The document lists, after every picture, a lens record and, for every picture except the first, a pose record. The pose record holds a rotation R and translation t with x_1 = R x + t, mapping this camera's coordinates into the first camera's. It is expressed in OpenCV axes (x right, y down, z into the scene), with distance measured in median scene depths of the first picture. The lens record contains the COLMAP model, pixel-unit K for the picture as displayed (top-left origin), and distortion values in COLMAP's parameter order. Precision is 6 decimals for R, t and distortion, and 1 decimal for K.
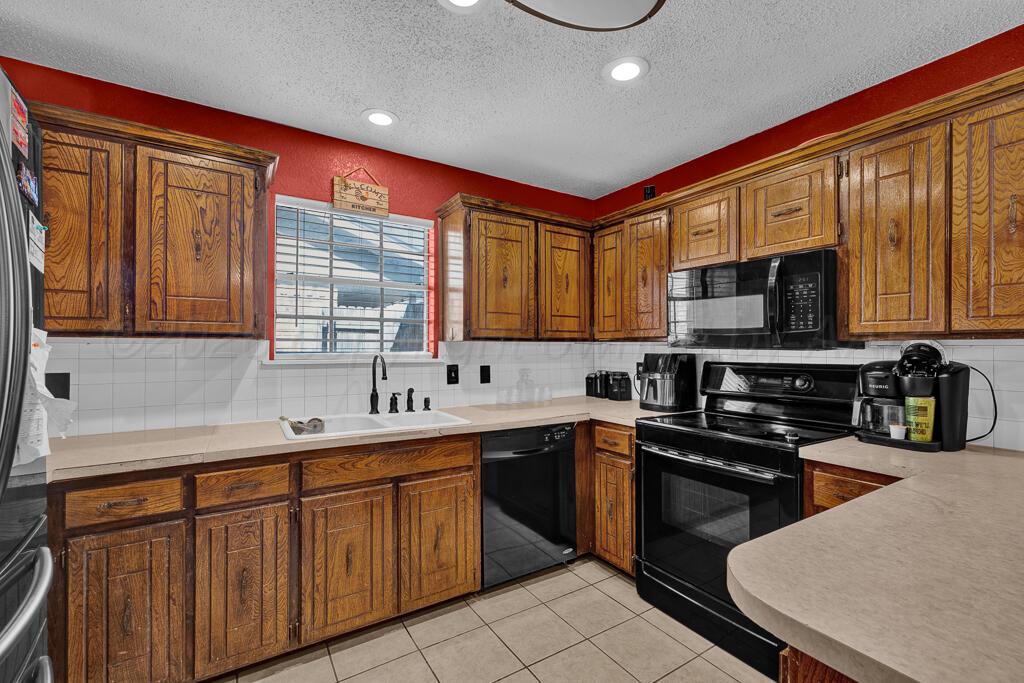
lens RADIAL K [[429.5, 0, 511.2], [0, 429.5, 344.3], [0, 0, 1]] dist [-0.001727, -0.000041]
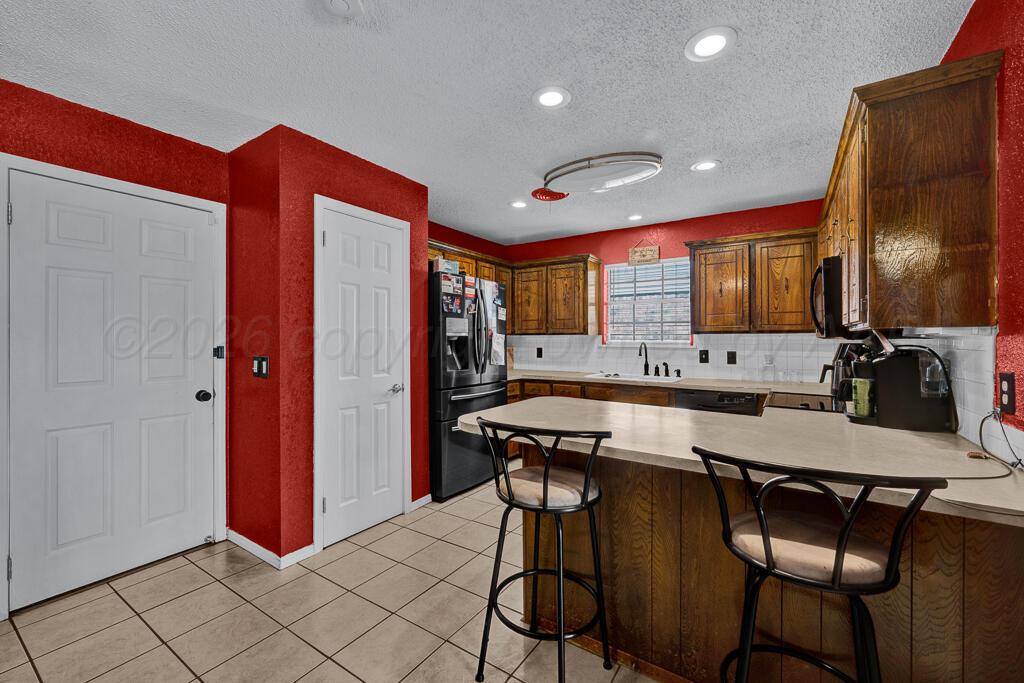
lens RADIAL K [[429.5, 0, 507.2], [0, 429.5, 340.1], [0, 0, 1]] dist [-0.001727, -0.000041]
pose [[0.397180, -0.000540, -0.917740, 1.029093], [0.008449, 0.999960, 0.003069, 0.003352], [0.917702, -0.008973, 0.397169, -0.234389]]
